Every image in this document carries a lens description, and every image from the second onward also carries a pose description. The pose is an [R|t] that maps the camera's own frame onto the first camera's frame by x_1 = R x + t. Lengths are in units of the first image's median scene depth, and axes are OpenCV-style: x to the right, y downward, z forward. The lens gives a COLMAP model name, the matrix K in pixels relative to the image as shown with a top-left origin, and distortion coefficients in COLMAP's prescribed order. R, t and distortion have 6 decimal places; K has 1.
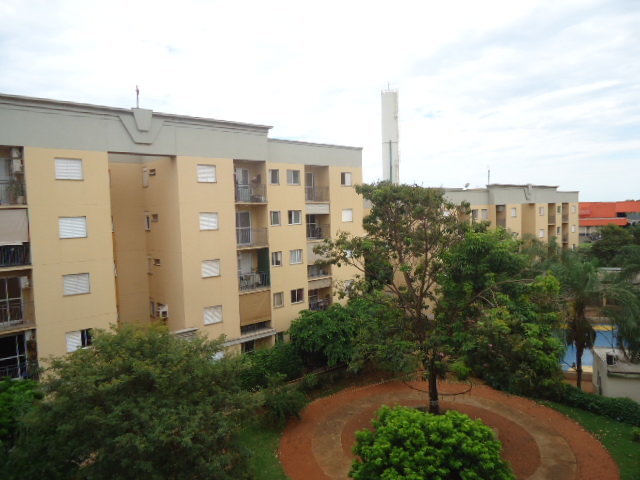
lens RADIAL K [[464.9, 0, 321.9], [0, 464.9, 239.9], [0, 0, 1]] dist [-0.012819, 0.011734]
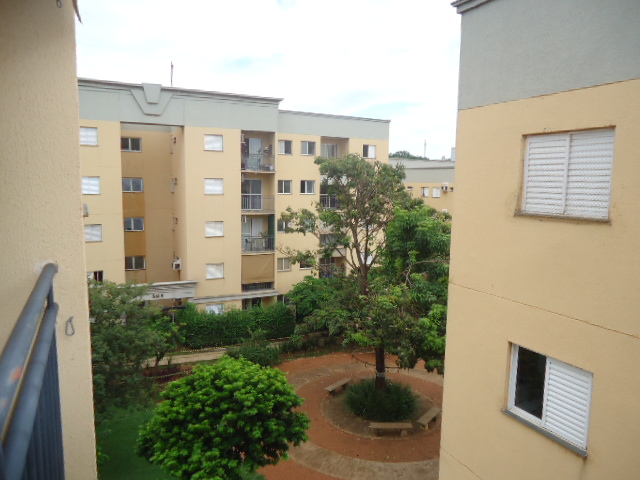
lens RADIAL K [[464.9, 0, 317.6], [0, 464.9, 241.6], [0, 0, 1]] dist [-0.012819, 0.011734]
pose [[0.963741, 0.079296, -0.254783, 0.262801], [-0.062273, 0.995296, 0.074214, -0.006533], [0.259470, -0.055657, 0.964146, -0.006476]]
